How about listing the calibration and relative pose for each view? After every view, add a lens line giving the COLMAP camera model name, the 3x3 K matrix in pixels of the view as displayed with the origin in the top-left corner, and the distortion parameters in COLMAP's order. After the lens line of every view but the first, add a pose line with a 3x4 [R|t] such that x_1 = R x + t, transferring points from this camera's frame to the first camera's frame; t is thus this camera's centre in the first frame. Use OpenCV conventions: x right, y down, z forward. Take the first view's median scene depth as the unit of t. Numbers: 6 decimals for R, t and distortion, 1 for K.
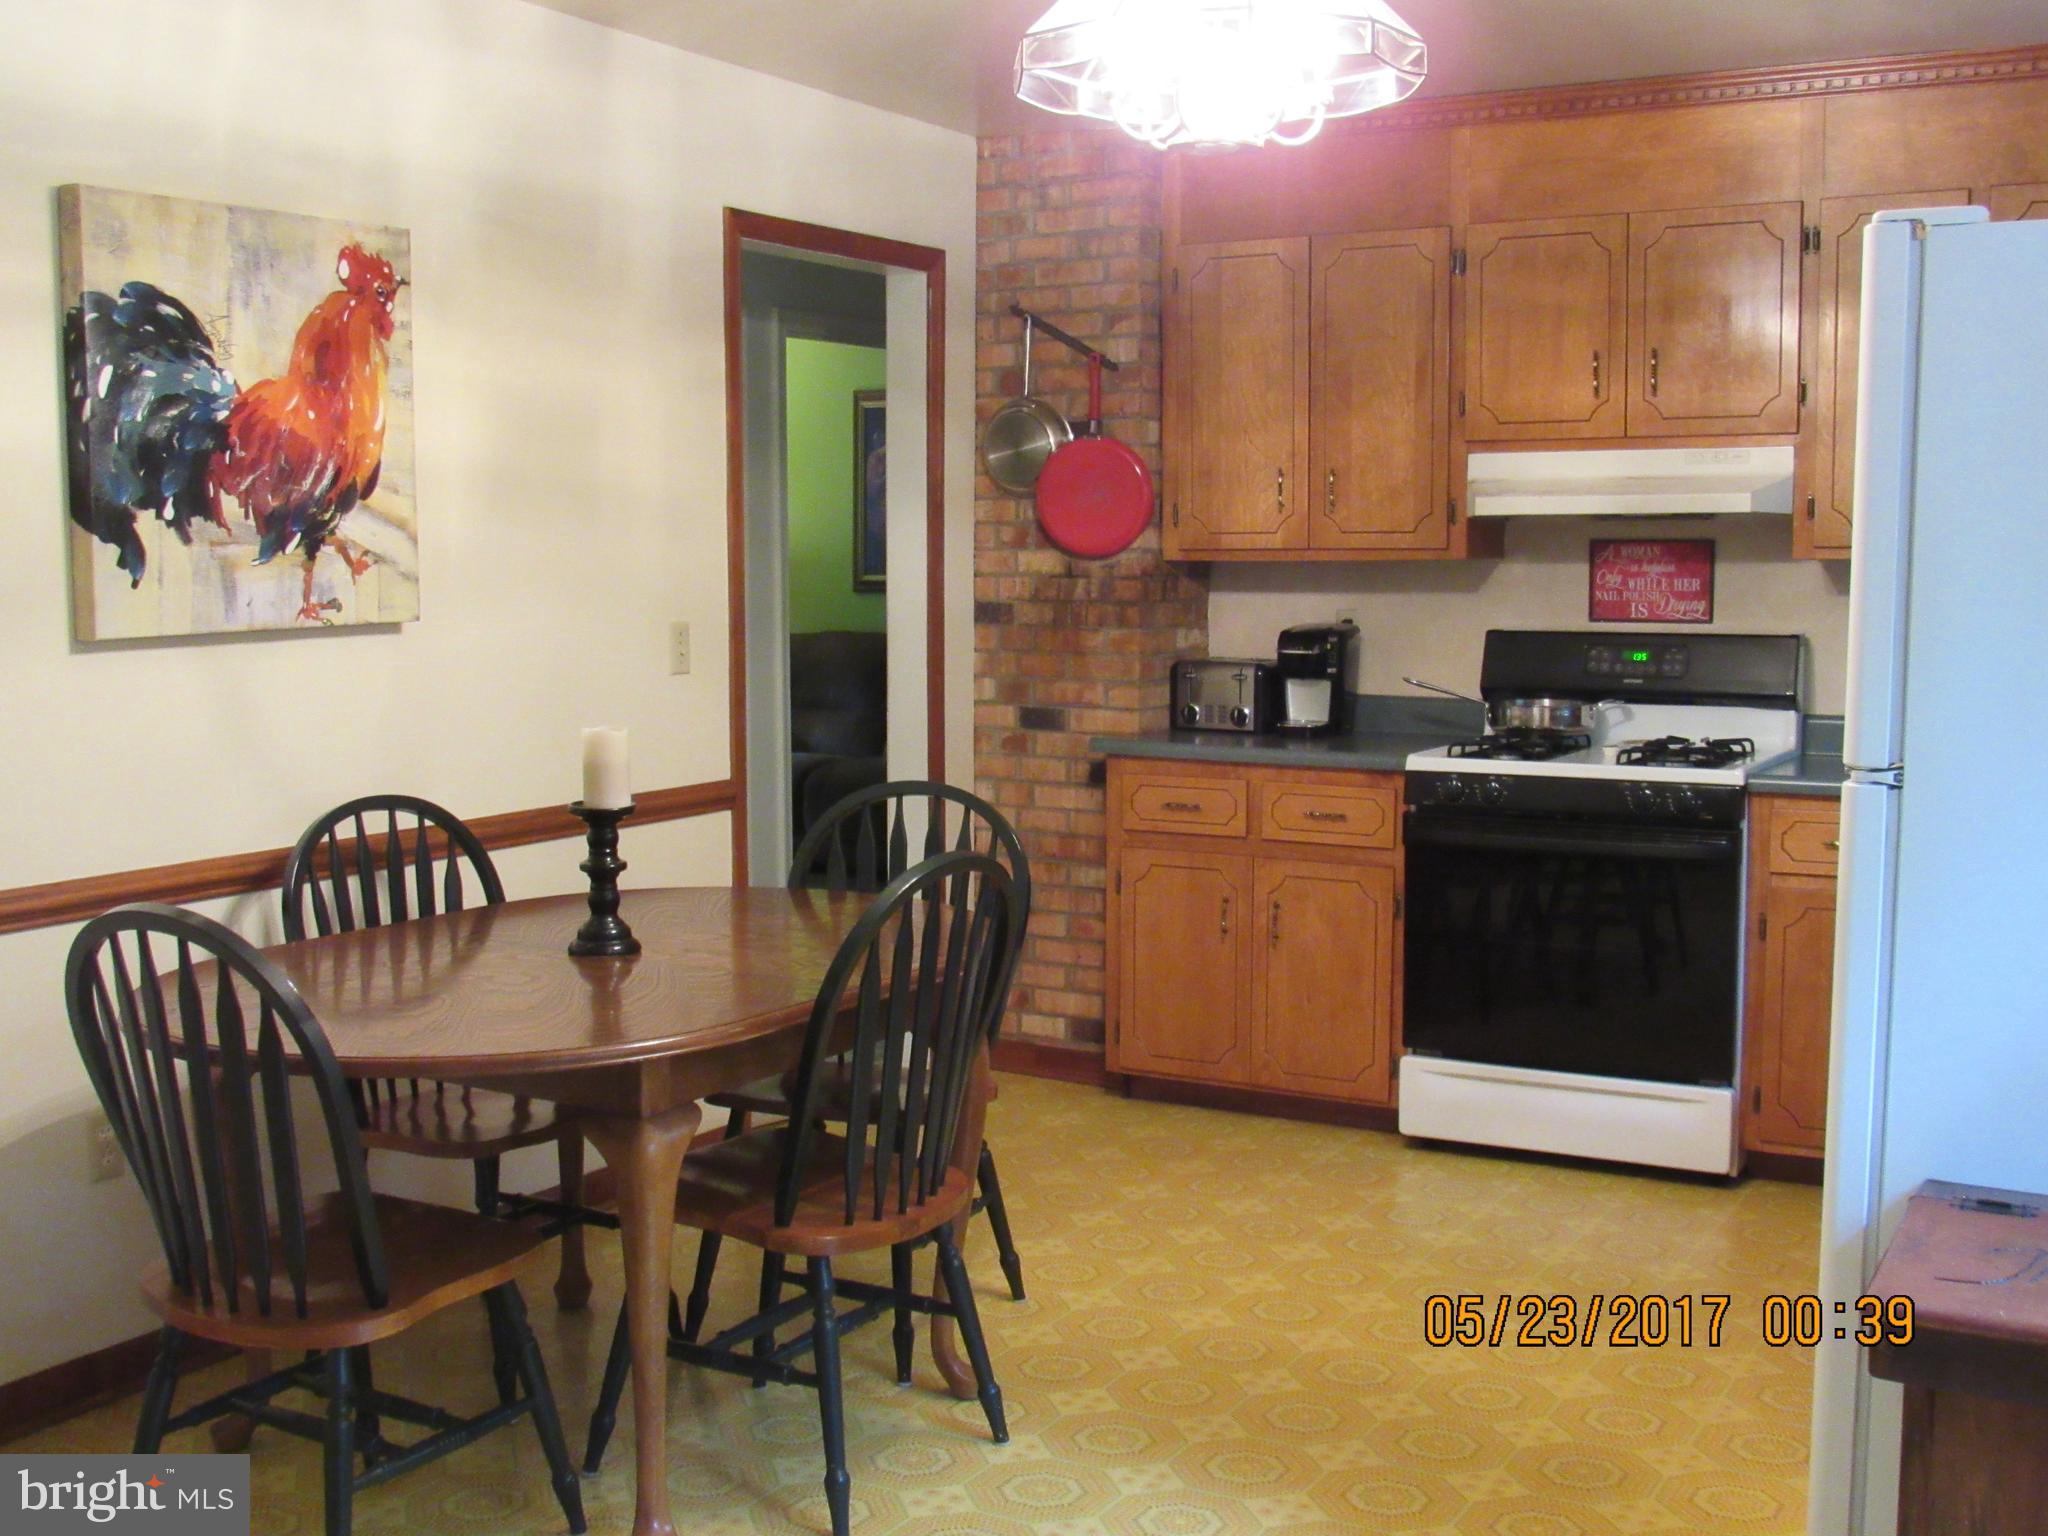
lens RADIAL K [[2286.6, 0, 1025.8], [0, 2286.6, 765.5], [0, 0, 1]] dist [-0.027019, 0.000000]
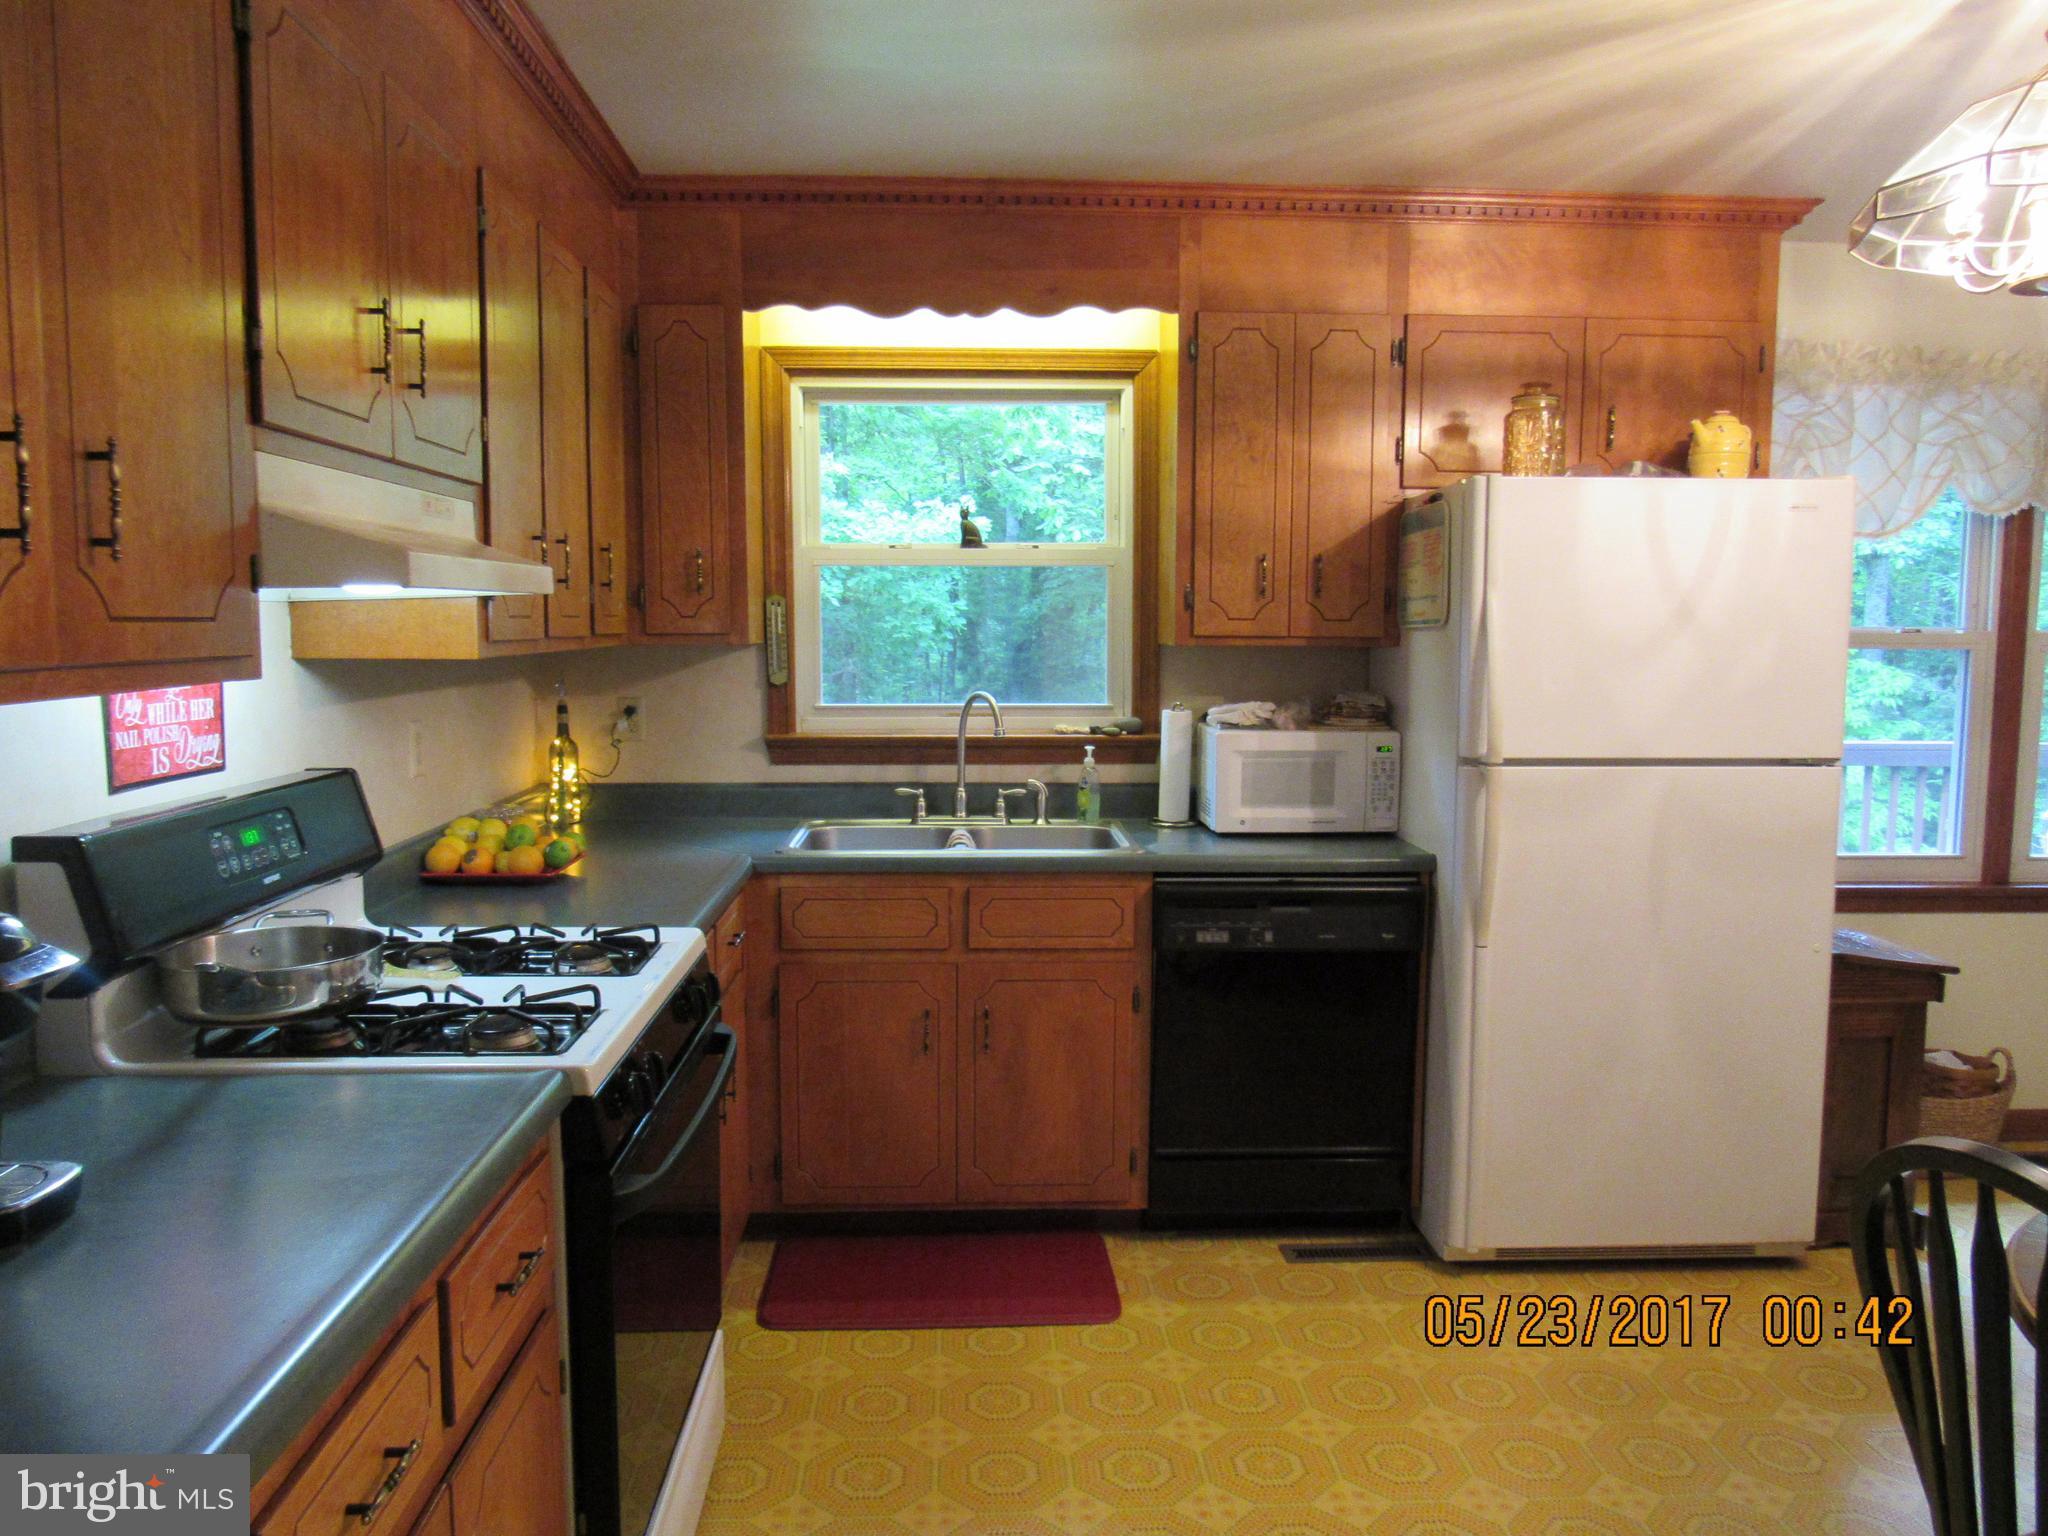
lens RADIAL K [[1468.3, 0, 1024.5], [0, 1468.3, 766.8], [0, 0, 1]] dist [-0.030745, 0.014847]
pose [[-0.531398, -0.084791, 0.842868, -0.132695], [0.078897, 0.985700, 0.148901, -0.098115], [-0.843440, 0.145626, -0.517109, 0.963252]]
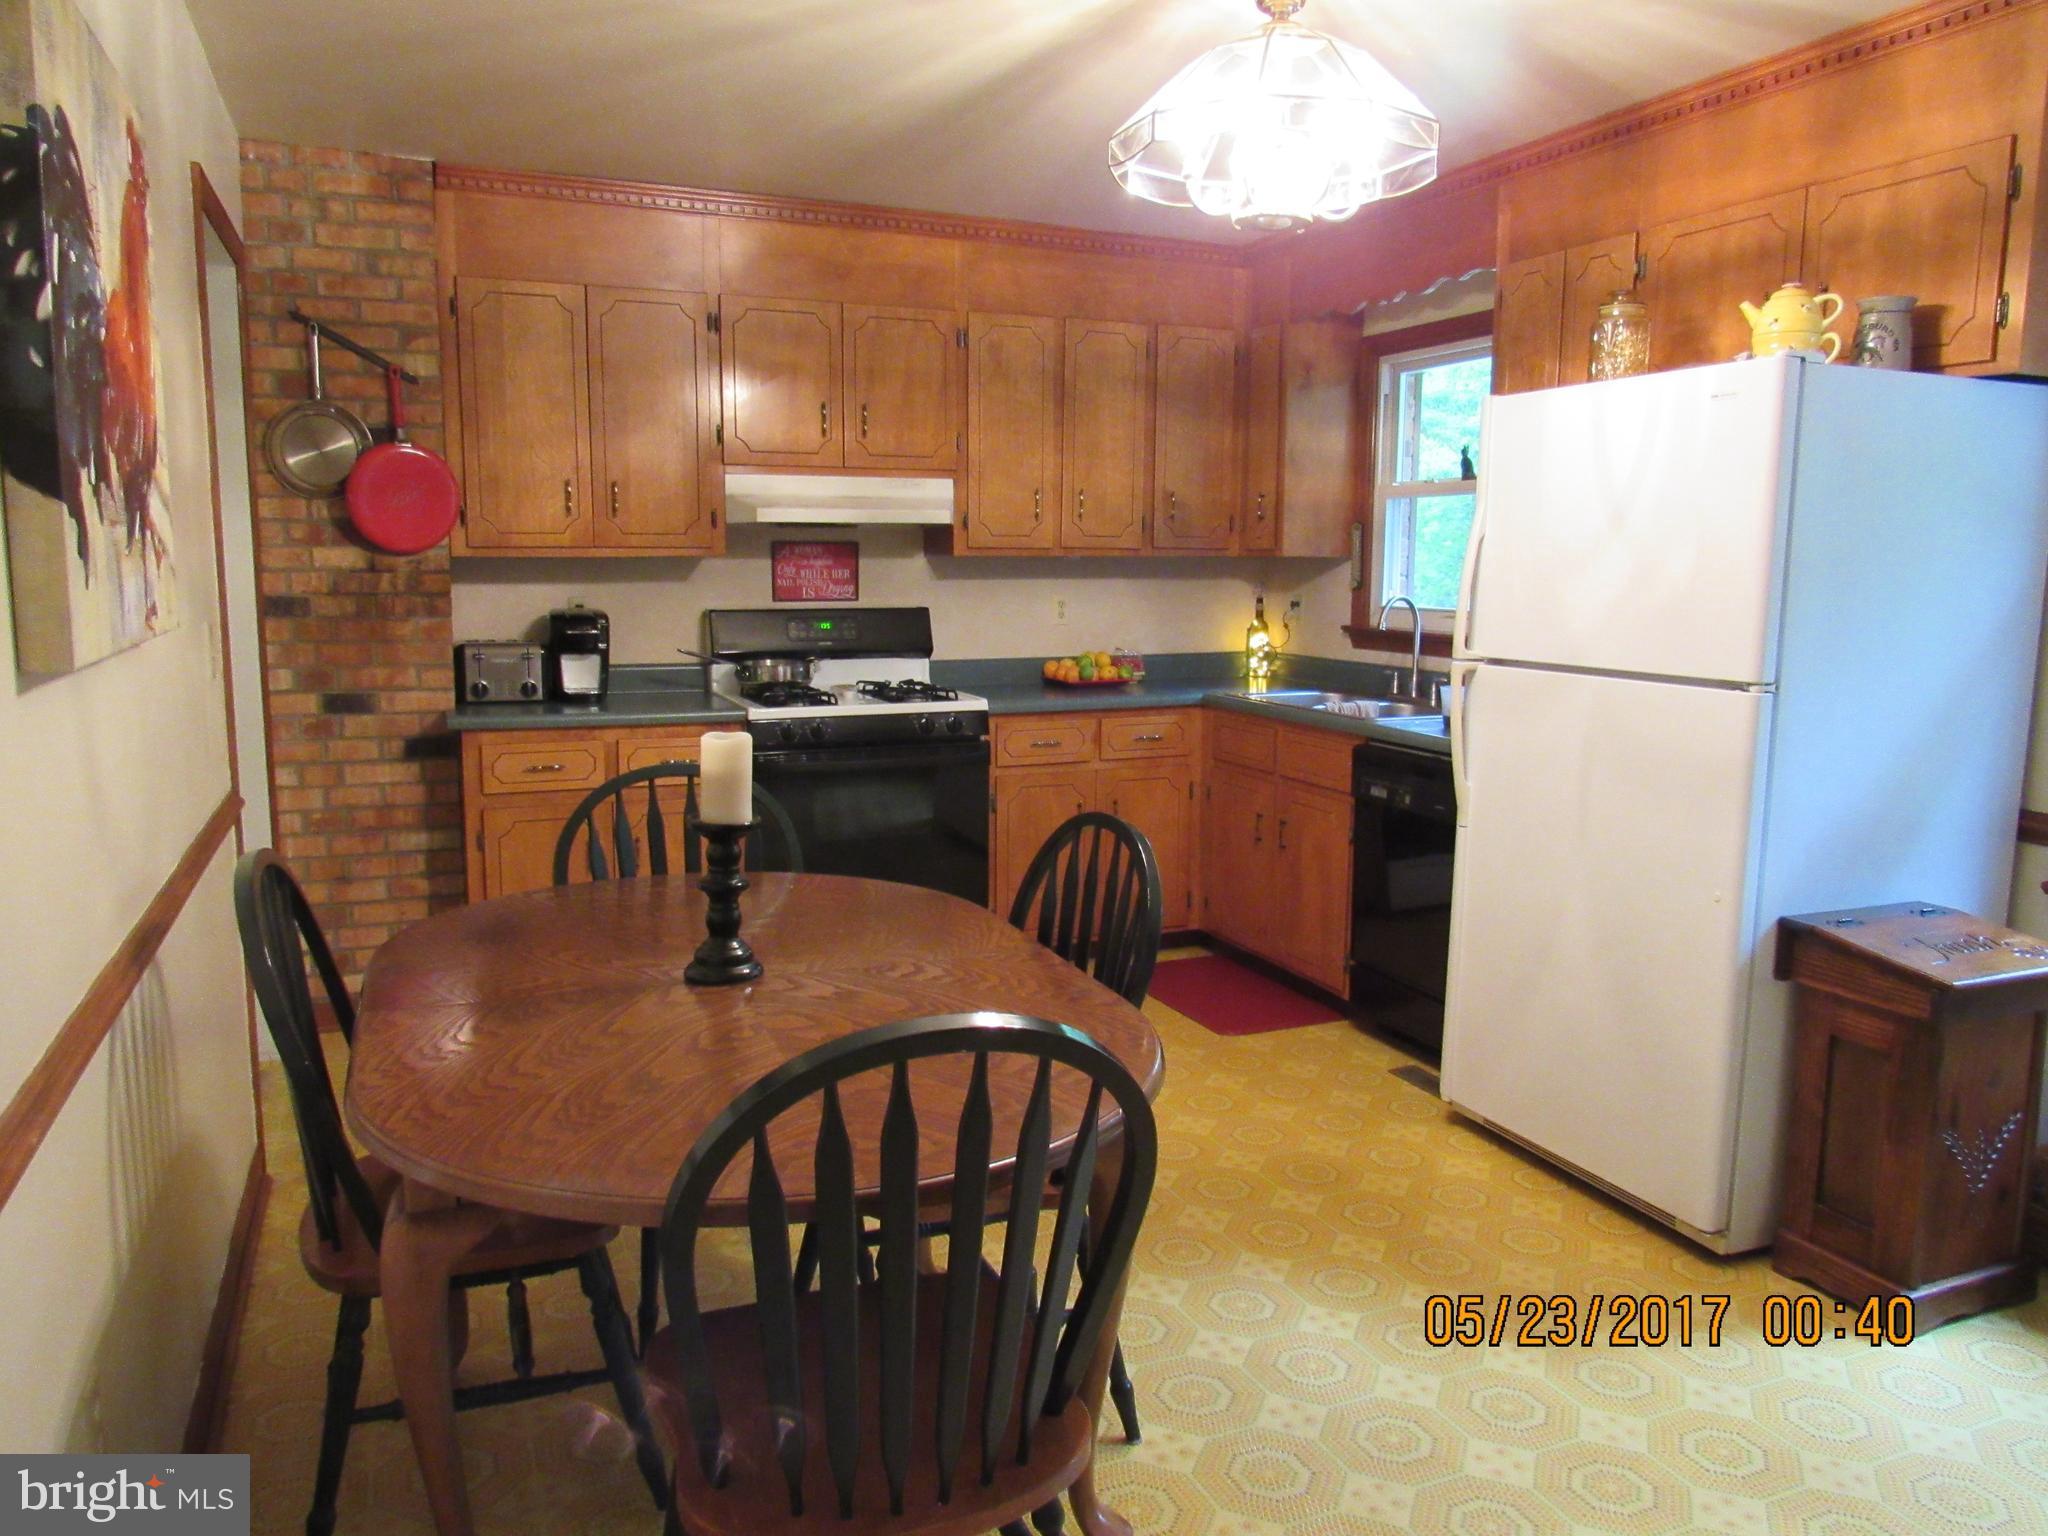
lens RADIAL K [[1468.3, 0, 1017.4], [0, 1468.3, 776.3], [0, 0, 1]] dist [-0.030745, 0.014847]
pose [[0.615959, -0.113066, 0.779622, -0.347900], [0.069295, 0.993587, 0.089348, -0.026613], [-0.784725, -0.001011, 0.619844, 0.330156]]
